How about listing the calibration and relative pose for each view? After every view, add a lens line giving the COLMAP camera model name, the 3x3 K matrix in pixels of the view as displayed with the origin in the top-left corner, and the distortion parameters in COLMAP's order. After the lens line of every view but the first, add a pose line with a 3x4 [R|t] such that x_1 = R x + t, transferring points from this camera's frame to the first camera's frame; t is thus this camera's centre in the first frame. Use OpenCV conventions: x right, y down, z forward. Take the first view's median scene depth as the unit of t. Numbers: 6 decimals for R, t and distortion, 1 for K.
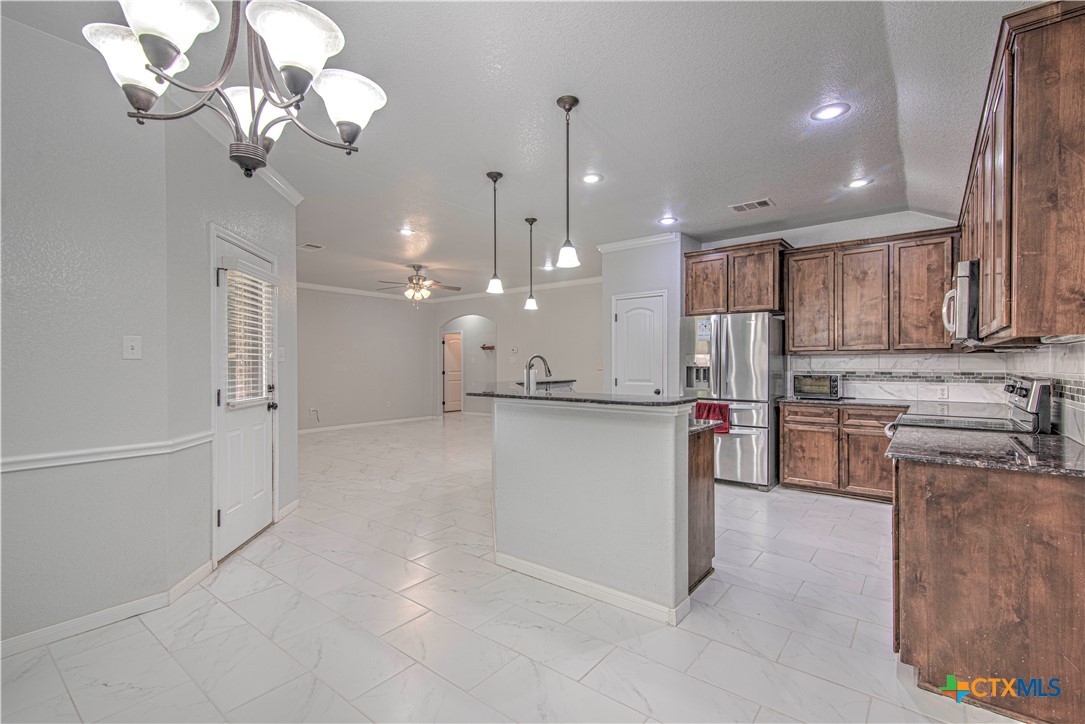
lens RADIAL K [[490.3, 0, 539.5], [0, 490.3, 363.9], [0, 0, 1]] dist [0.012487, 0.000955]
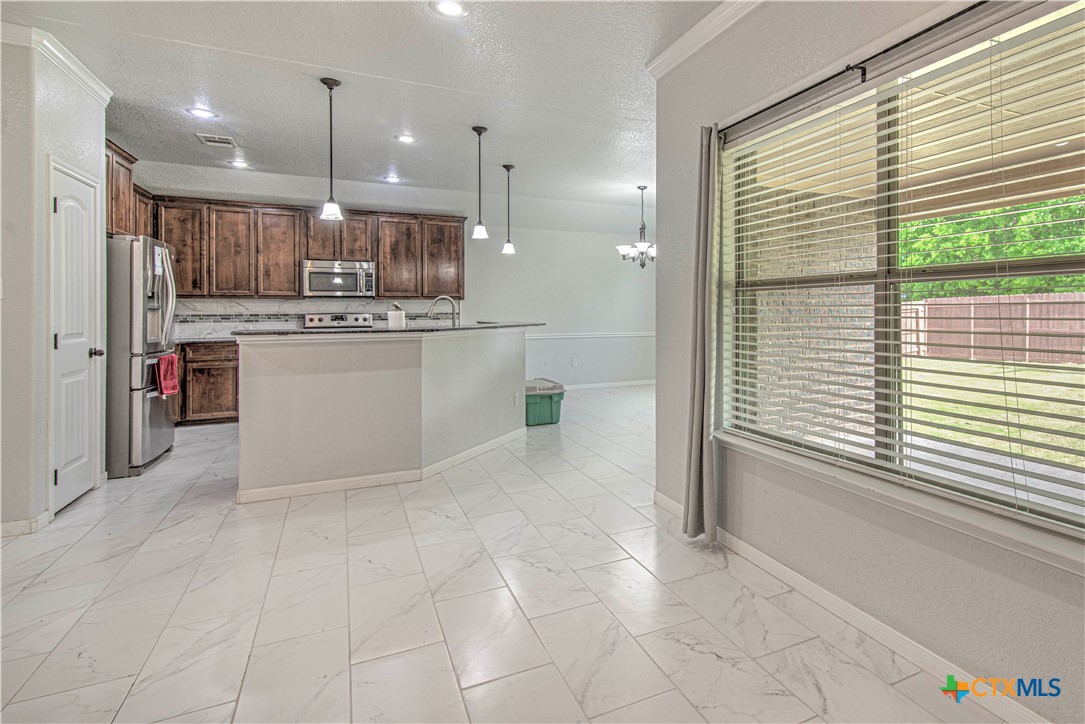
lens RADIAL K [[564.8, 0, 618.7], [0, 564.8, 308.4], [0, 0, 1]] dist [0.020515, -0.001655]
pose [[-0.901062, 0.005026, 0.433662, -0.772485], [0.004062, 0.999987, -0.003150, 0.011332], [-0.433672, -0.001076, -0.901070, 1.703713]]
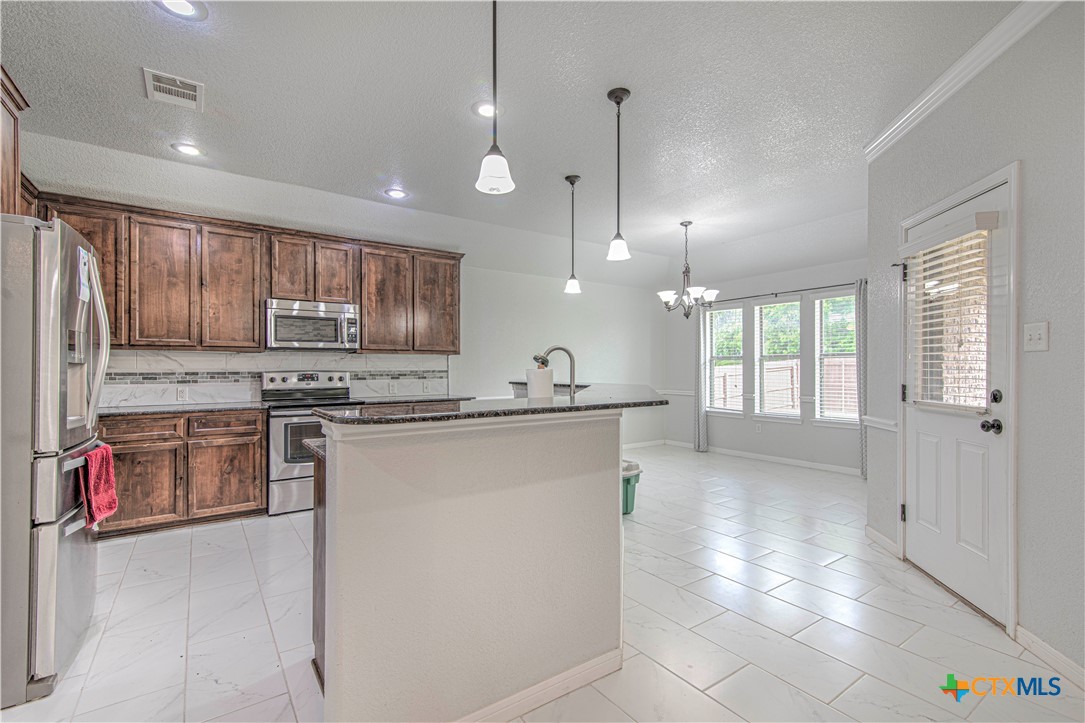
lens RADIAL K [[490.3, 0, 538.6], [0, 490.3, 365.5], [0, 0, 1]] dist [0.012487, 0.000955]
pose [[-0.956747, 0.003643, 0.290899, -0.159384], [0.002364, 0.999986, -0.004750, 0.010980], [-0.290912, -0.003857, -0.956742, 1.474520]]
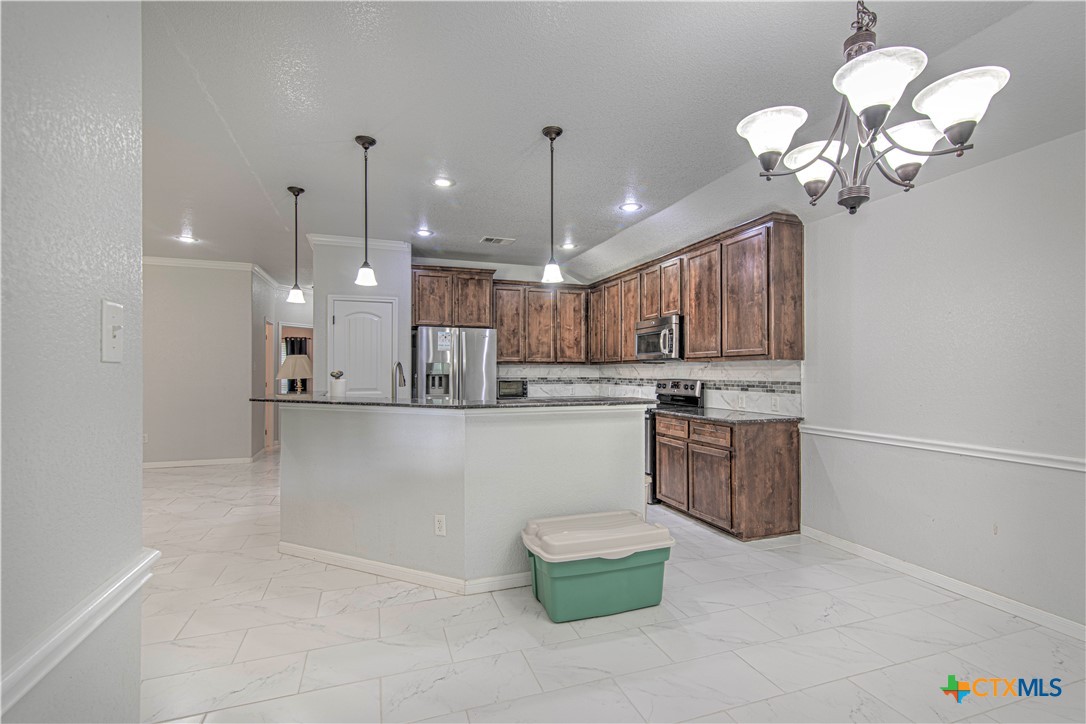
lens RADIAL K [[490.8, 0, 544.0], [0, 490.8, 365.6], [0, 0, 1]] dist [0.012487, 0.000955]
pose [[0.529919, 0.010368, 0.847985, -0.535160], [-0.000344, 0.999928, -0.012011, -0.001421], [-0.848048, 0.006073, 0.529885, 0.273393]]
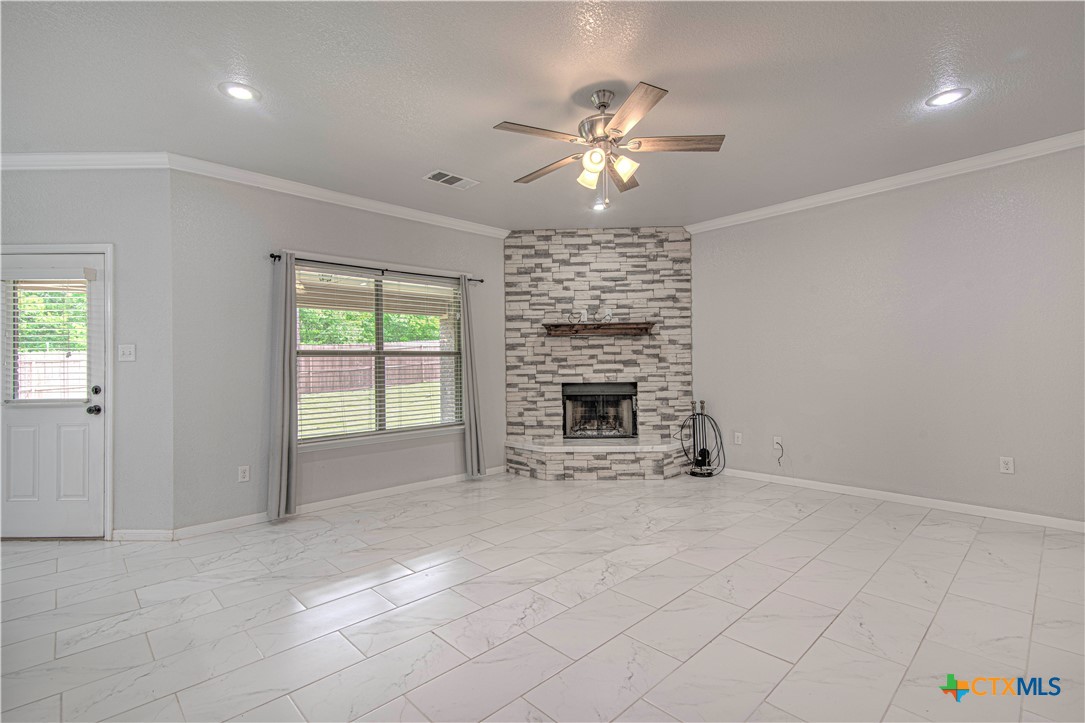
lens RADIAL K [[490.3, 0, 540.9], [0, 490.3, 363.5], [0, 0, 1]] dist [0.012487, 0.000955]
pose [[-0.146468, -0.000116, -0.989215, 0.210035], [0.014985, 0.999885, -0.002336, 0.011736], [0.989102, -0.015166, -0.146450, 1.657869]]
